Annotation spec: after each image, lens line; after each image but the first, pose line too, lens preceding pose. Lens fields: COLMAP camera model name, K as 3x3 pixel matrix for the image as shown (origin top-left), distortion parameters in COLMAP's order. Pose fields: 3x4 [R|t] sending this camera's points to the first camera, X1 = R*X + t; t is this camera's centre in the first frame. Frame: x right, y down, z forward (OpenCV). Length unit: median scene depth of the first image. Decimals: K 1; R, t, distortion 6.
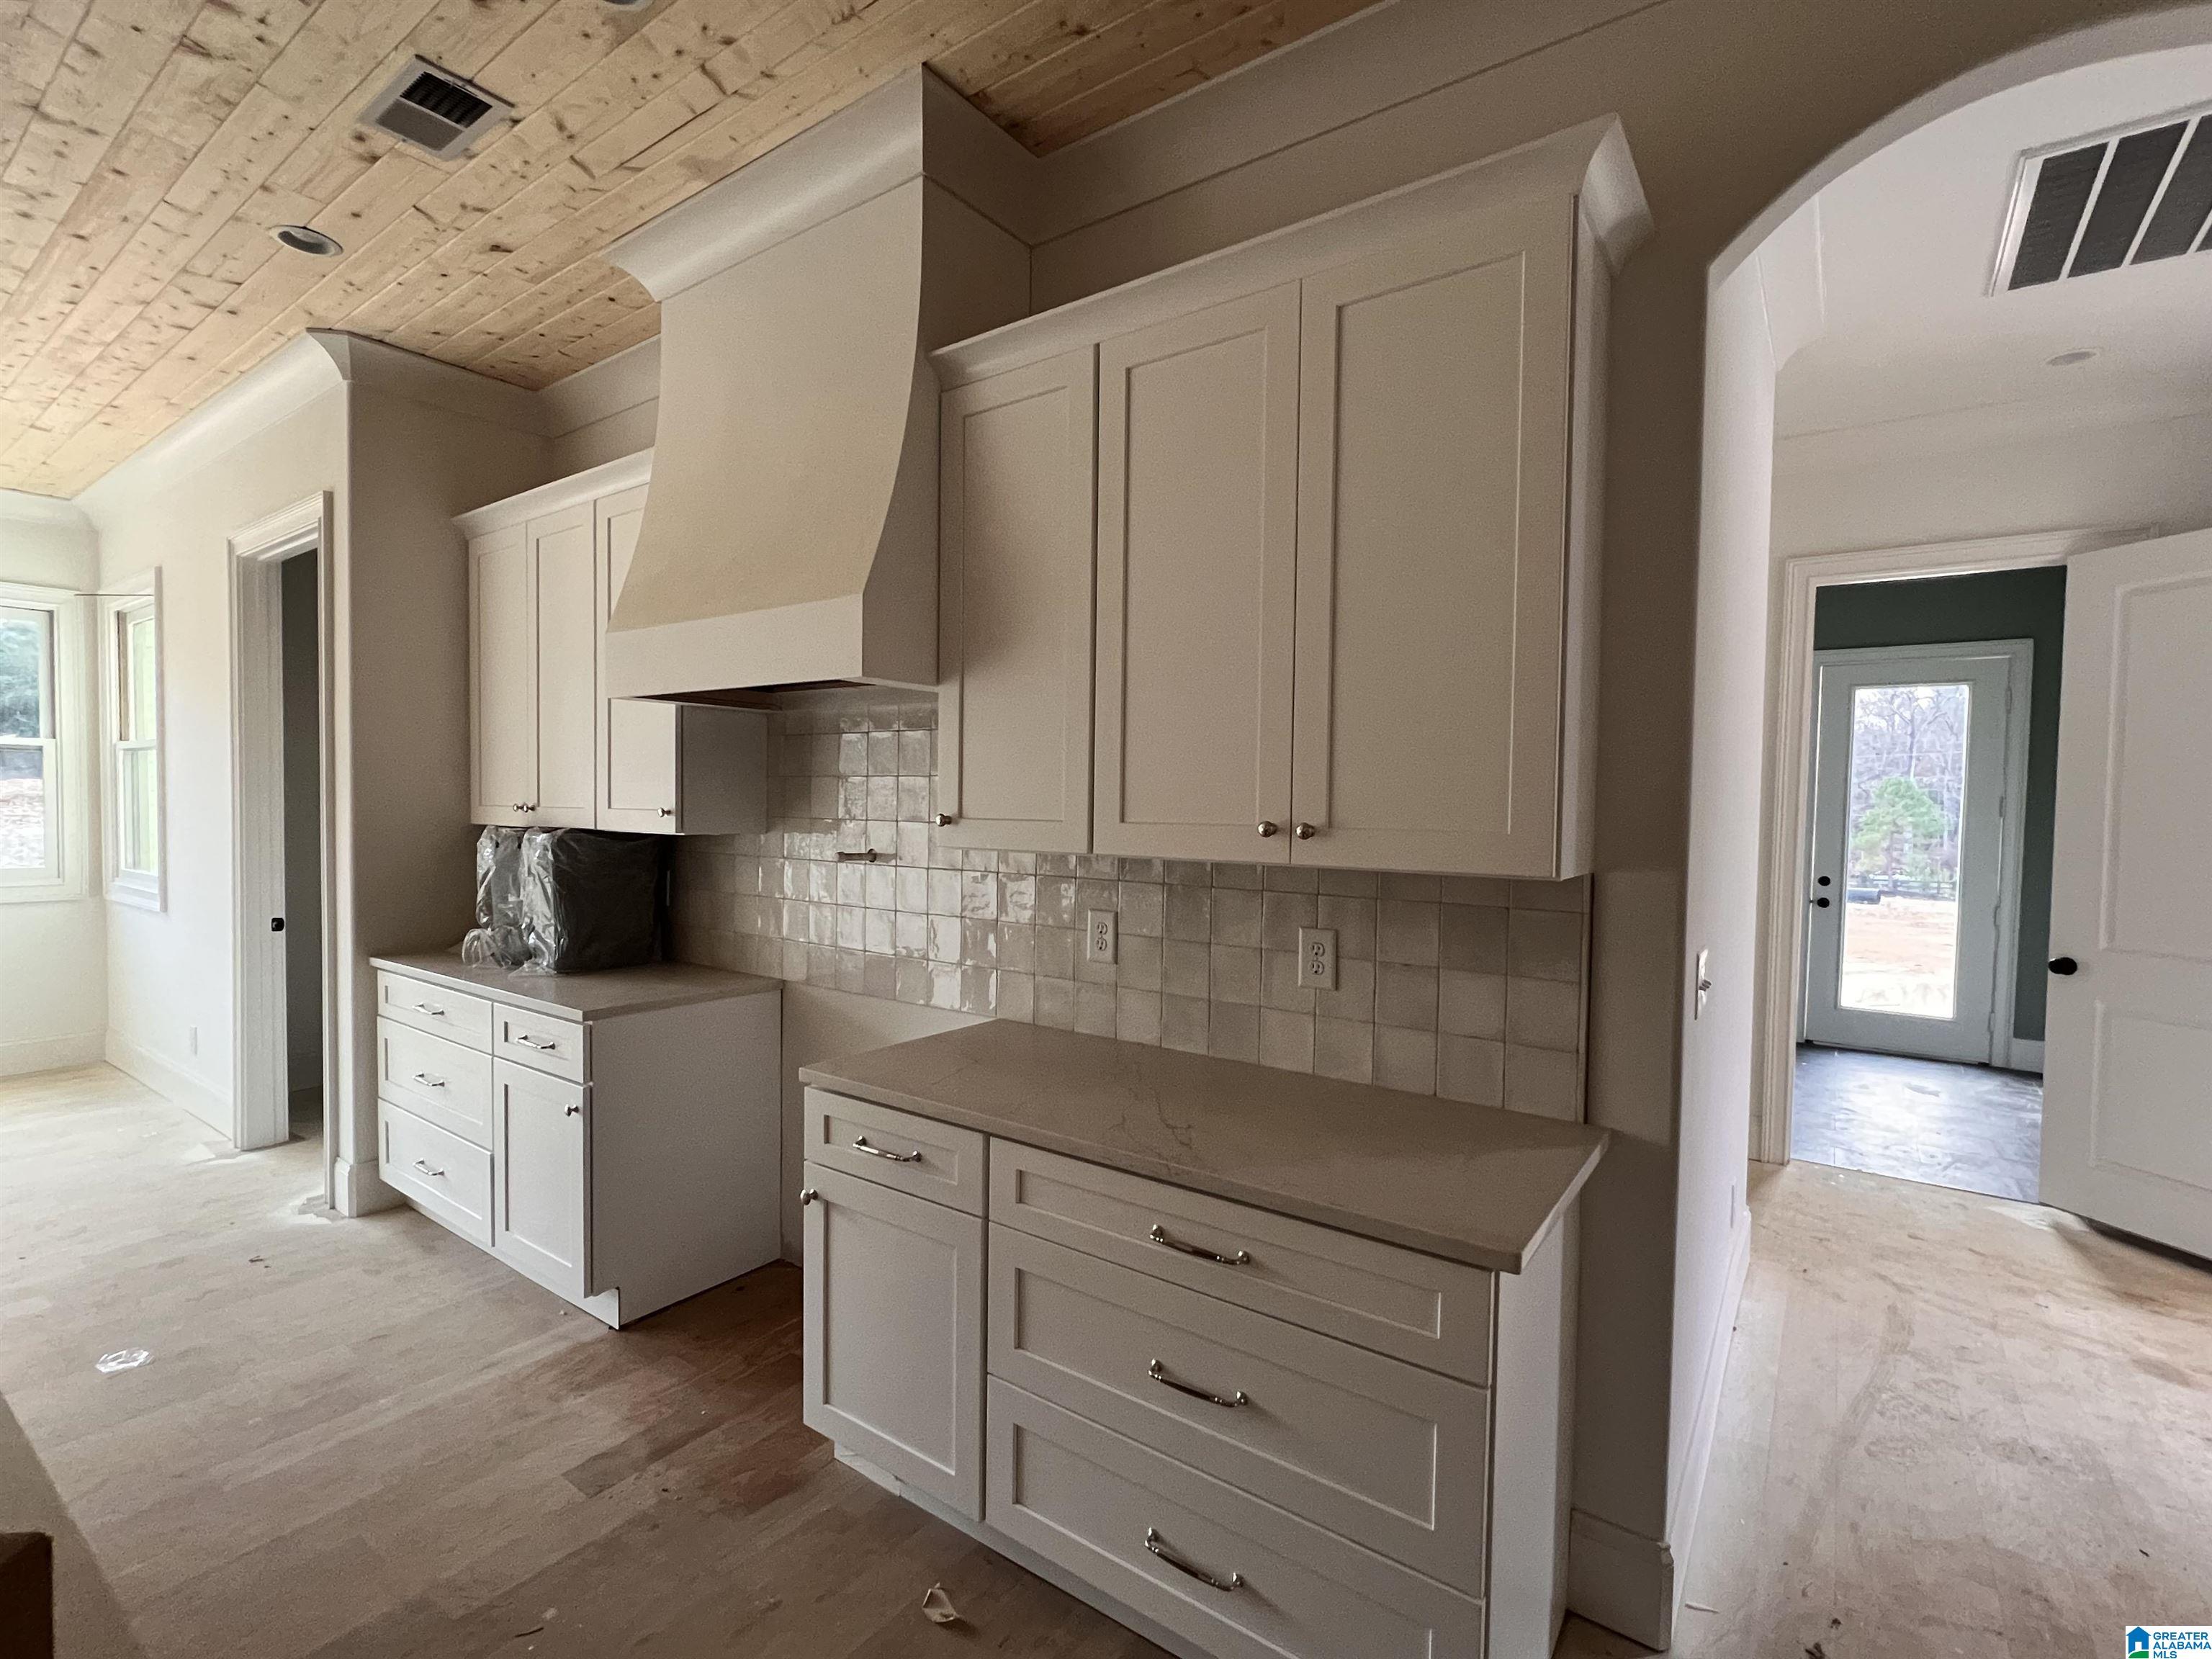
lens RADIAL K [[1028.6, 0, 1107.7], [0, 1028.6, 836.0], [0, 0, 1]] dist [0.000735, -0.000828]
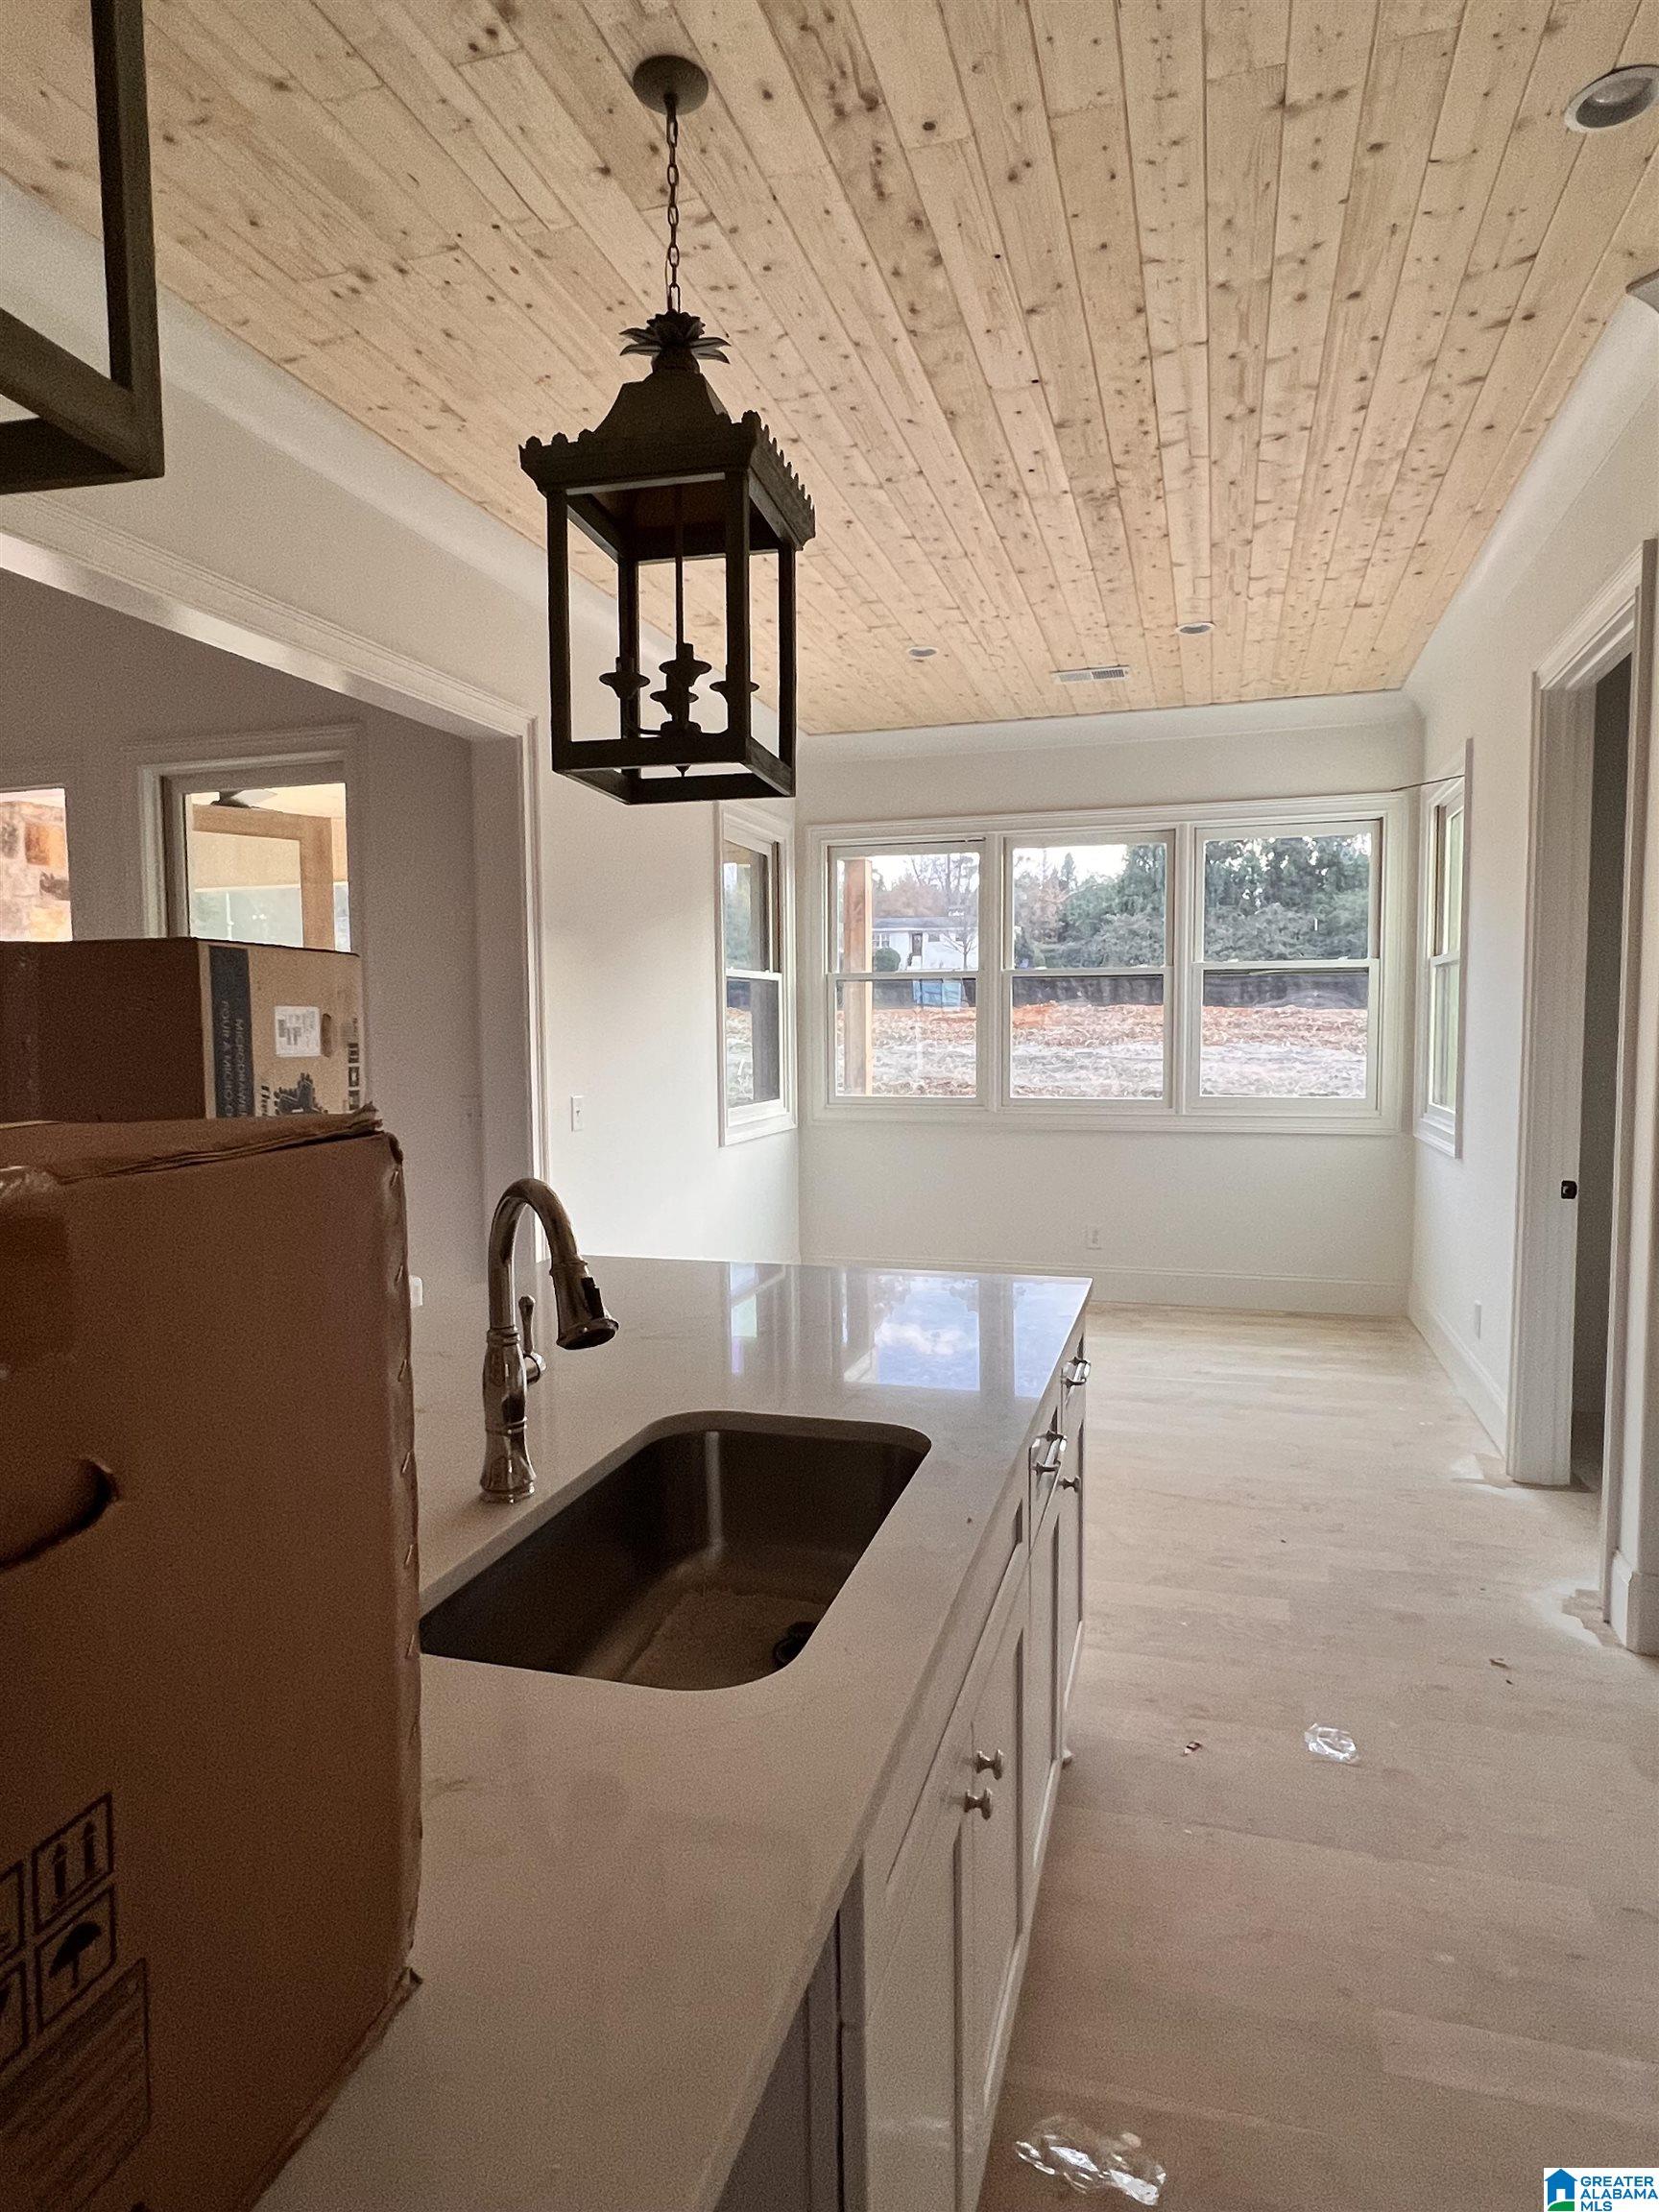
lens RADIAL K [[1309.7, 0, 834.8], [0, 1309.7, 1112.2], [0, 0, 1]] dist [0.002077, 0.001084]
pose [[0.340317, 0.049026, -0.939032, -0.120546], [-0.019107, 0.998794, 0.045222, -0.001342], [0.940117, 0.002552, 0.340844, 0.206636]]
